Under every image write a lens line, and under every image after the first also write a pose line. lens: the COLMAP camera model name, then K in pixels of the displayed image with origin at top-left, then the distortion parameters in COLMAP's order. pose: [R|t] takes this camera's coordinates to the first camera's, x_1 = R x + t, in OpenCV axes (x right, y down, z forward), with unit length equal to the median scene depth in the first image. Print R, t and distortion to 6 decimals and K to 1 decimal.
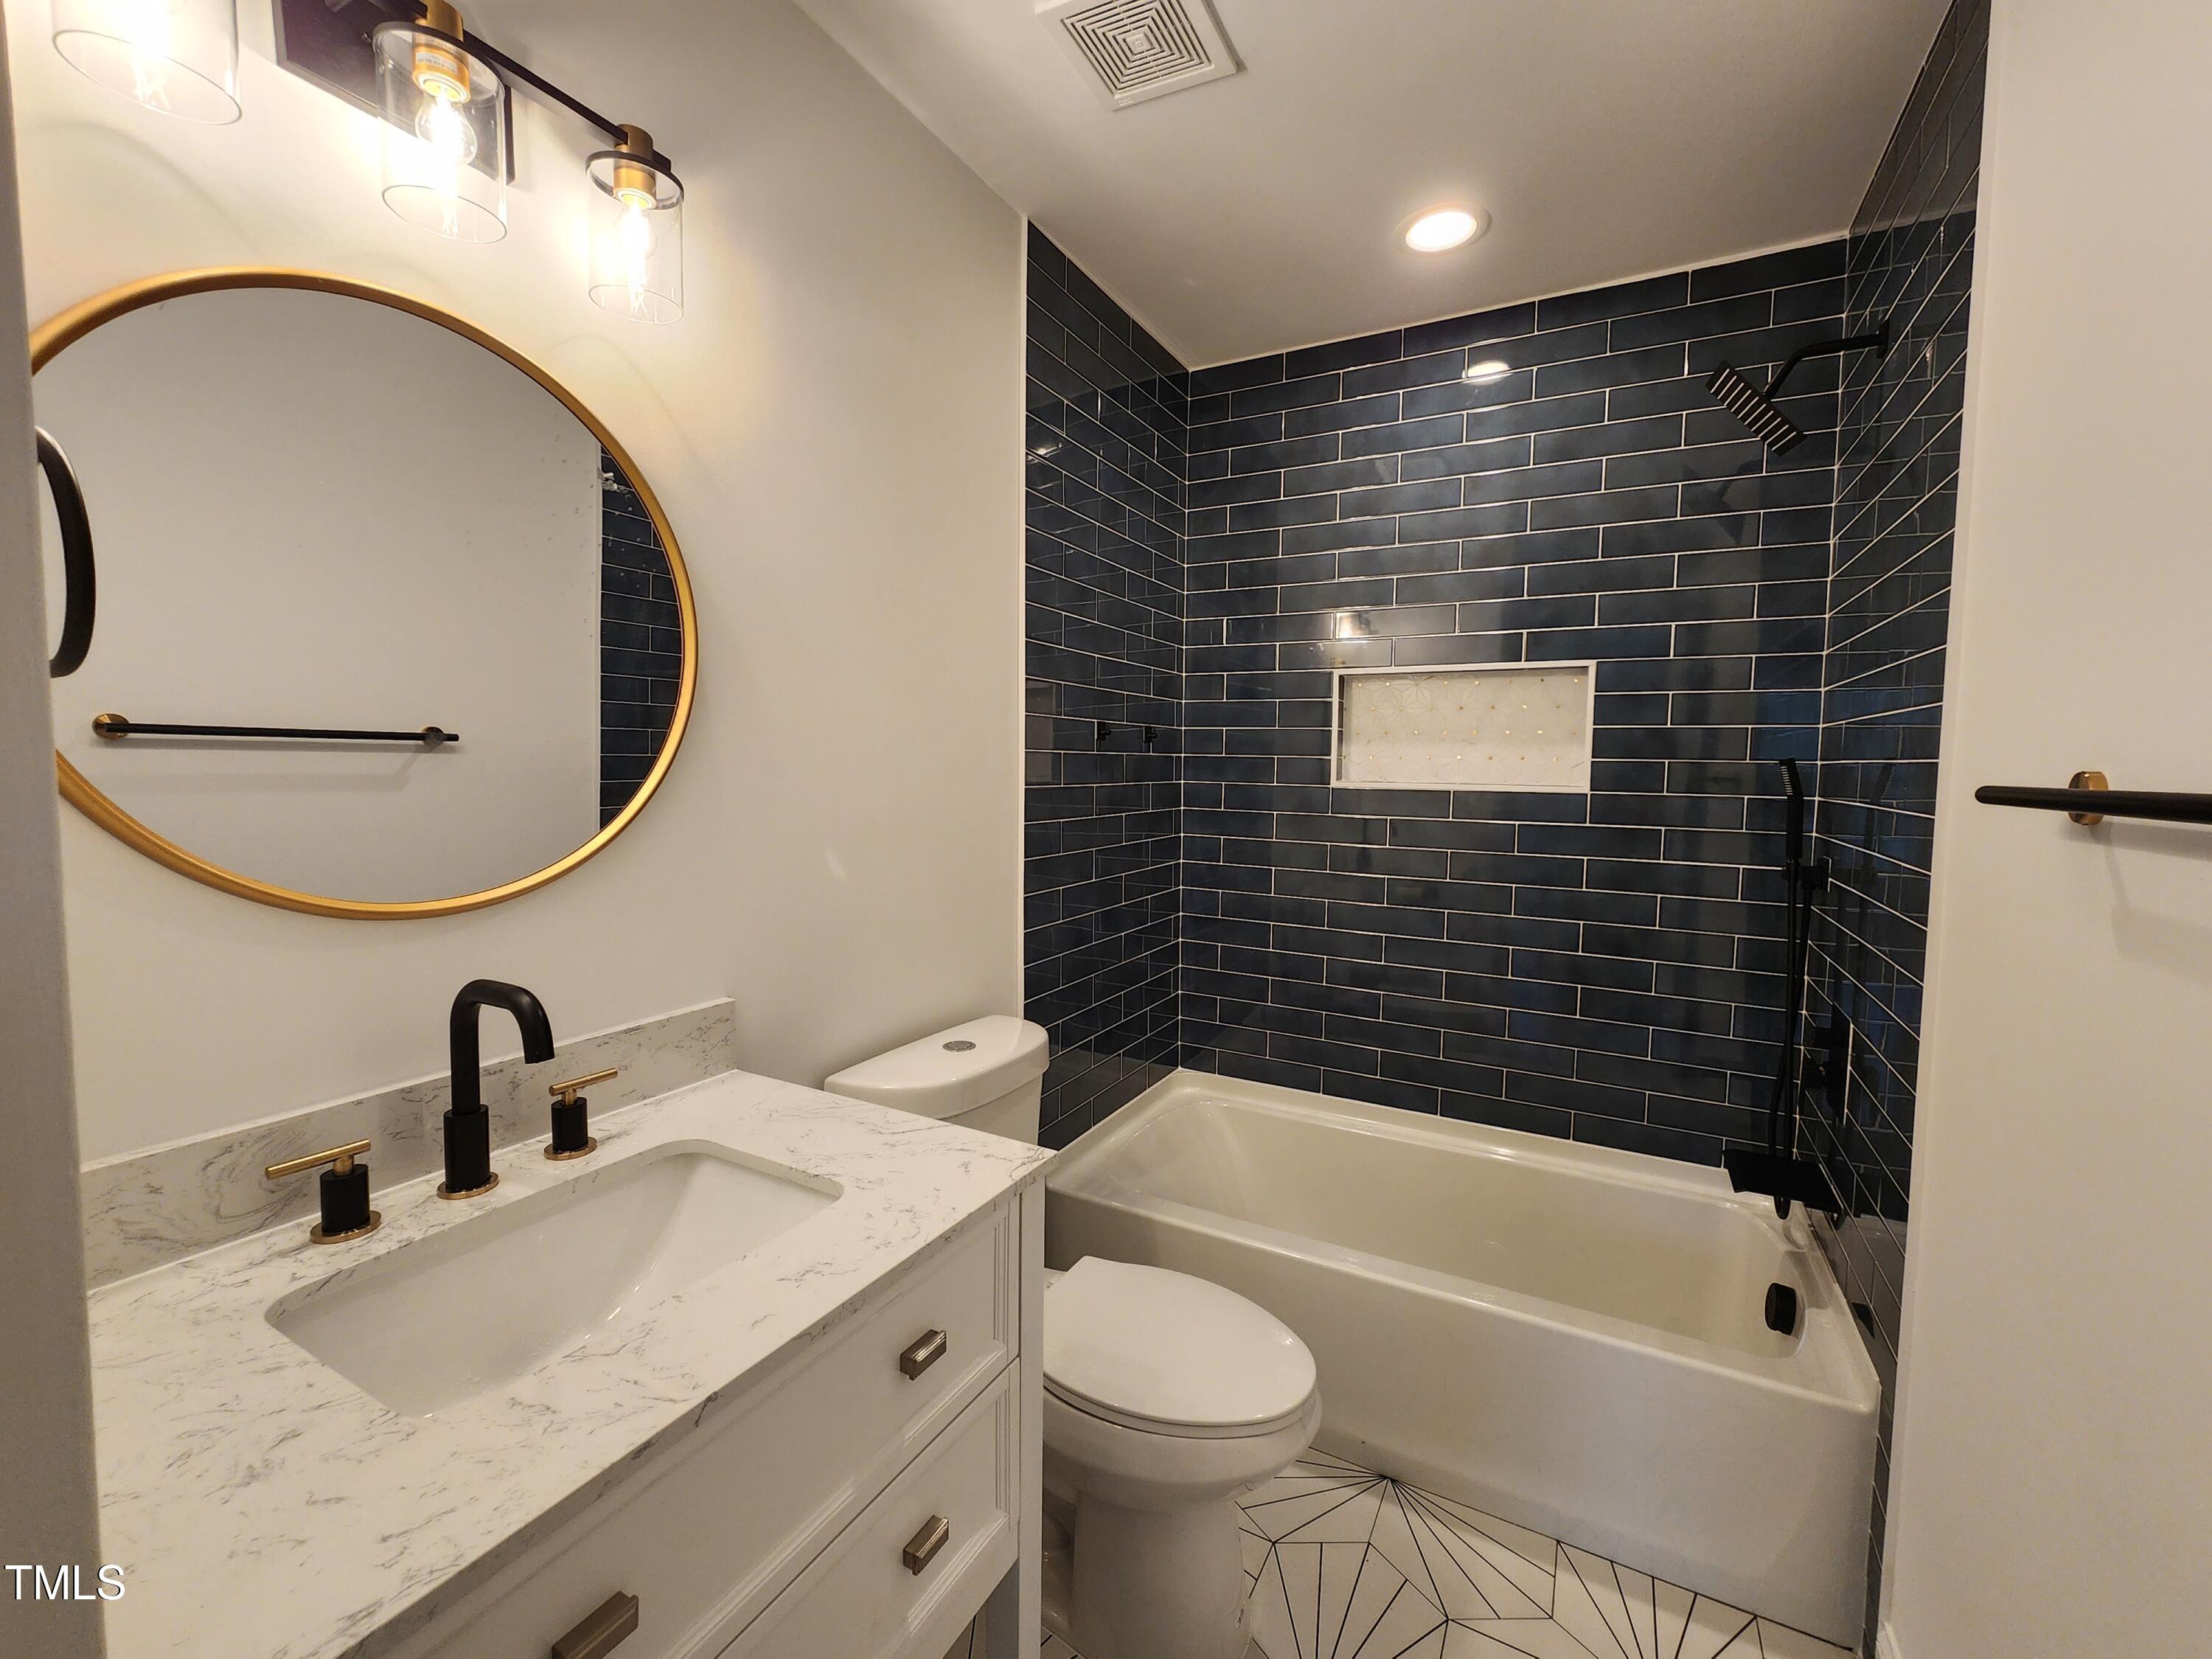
lens RADIAL K [[907.5, 0, 1115.3], [0, 907.5, 819.4], [0, 0, 1]] dist [-0.002267, 0.000058]
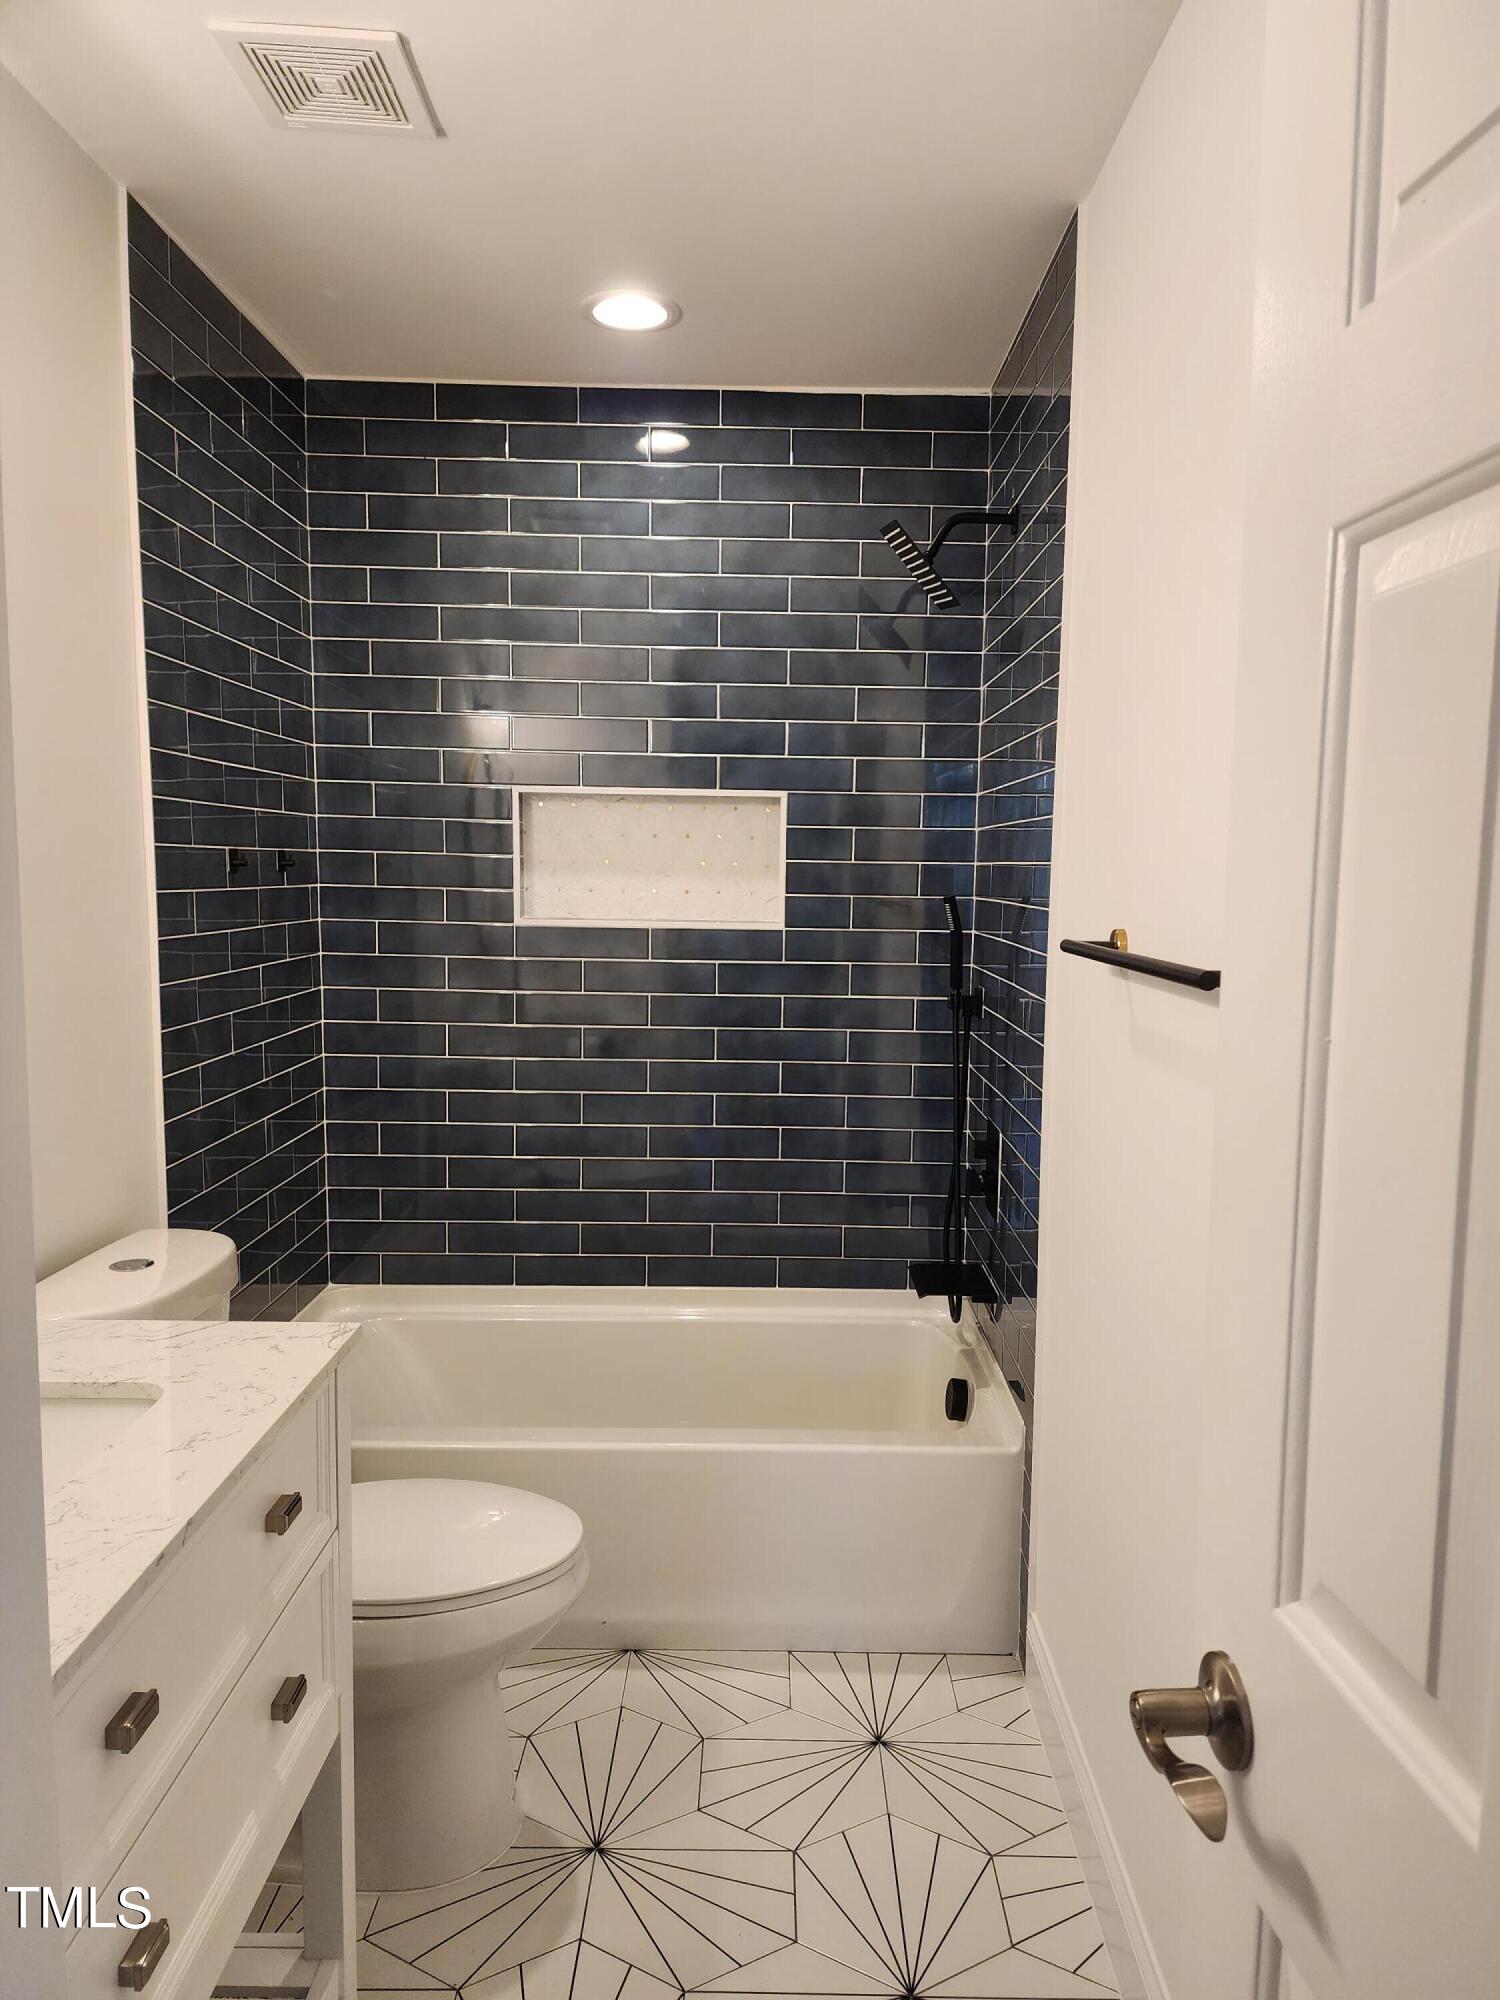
lens RADIAL K [[1336.9, 0, 751.1], [0, 1336.9, 999.5], [0, 0, 1]] dist [0.077268, -0.011737]
pose [[0.883737, -0.046886, 0.465630, -0.187351], [0.027223, 0.998434, 0.048870, -0.026113], [-0.467192, -0.030512, 0.883629, -0.262245]]
